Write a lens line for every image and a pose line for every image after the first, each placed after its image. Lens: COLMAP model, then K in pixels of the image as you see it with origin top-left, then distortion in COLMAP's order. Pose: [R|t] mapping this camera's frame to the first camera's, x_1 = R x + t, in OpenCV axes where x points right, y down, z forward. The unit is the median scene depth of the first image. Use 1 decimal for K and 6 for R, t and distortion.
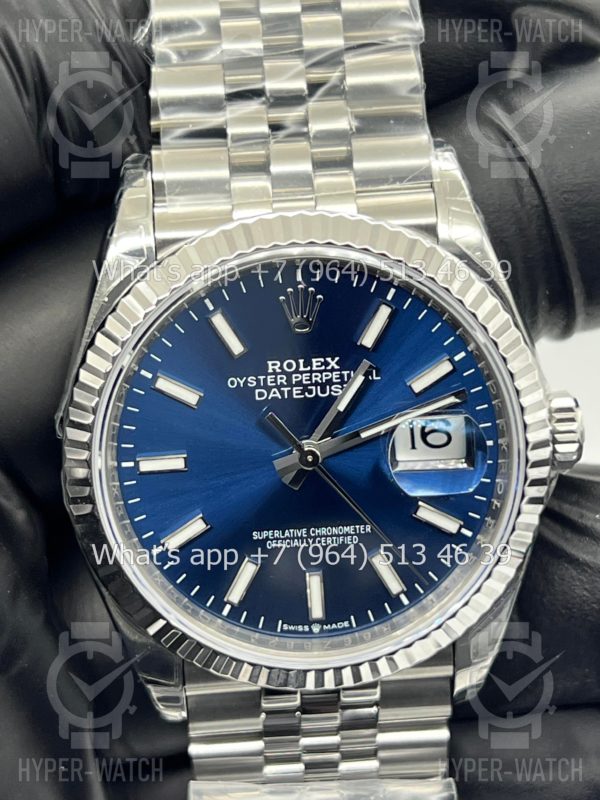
lens RADIAL K [[1842.7, 0, 297.9], [0, 1842.7, 394.2], [0, 0, 1]] dist [0.162384, 0.000000]
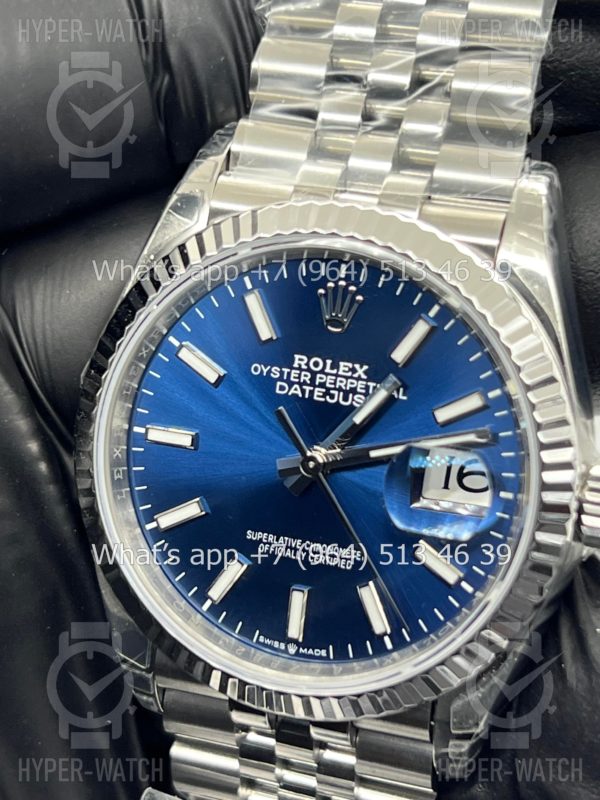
lens RADIAL K [[1842.7, 0, 298.1], [0, 1842.7, 400.8], [0, 0, 1]] dist [0.162384, 0.000000]
pose [[0.927125, 0.212996, -0.308336, 0.279032], [-0.231348, 0.972580, -0.023782, 0.027005], [0.294816, 0.093382, 0.950980, 0.105247]]
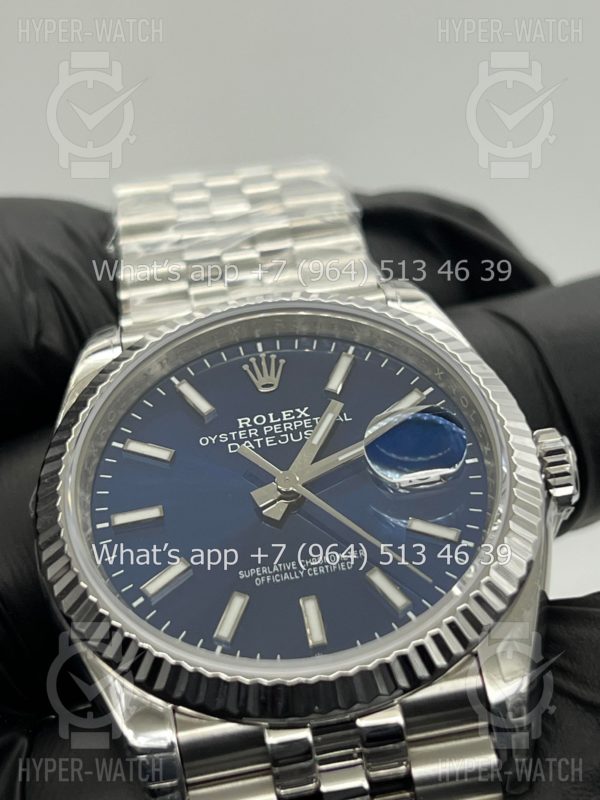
lens RADIAL K [[1842.7, 0, 298.5], [0, 1842.7, 404.1], [0, 0, 1]] dist [0.162384, 0.000000]
pose [[0.987013, -0.158649, -0.025212, 0.042539], [0.092804, 0.691255, -0.716627, 0.692074], [0.131120, 0.704980, 0.697001, 0.299374]]
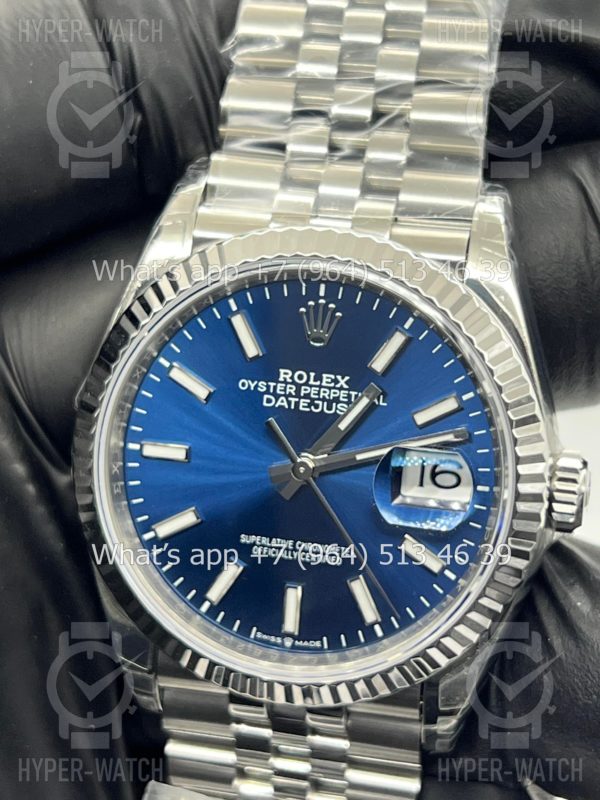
lens RADIAL K [[1842.7, 0, 297.5], [0, 1842.7, 399.2], [0, 0, 1]] dist [0.162384, 0.000000]
pose [[0.963000, 0.164254, -0.213663, 0.211889], [-0.180108, 0.982003, -0.056849, 0.054208], [0.200480, 0.093228, 0.975252, 0.009767]]
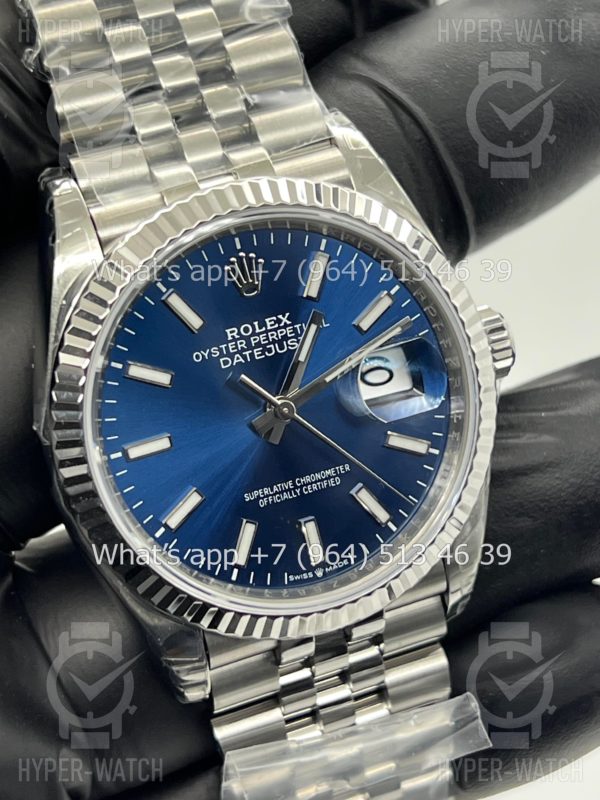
lens RADIAL K [[1842.7, 0, 308.4], [0, 1842.7, 384.3], [0, 0, 1]] dist [0.162384, 0.000000]
pose [[0.953151, -0.211186, 0.216573, -0.205085], [0.229329, 0.971367, -0.062085, 0.088242], [-0.197260, 0.108843, 0.974290, -0.033979]]
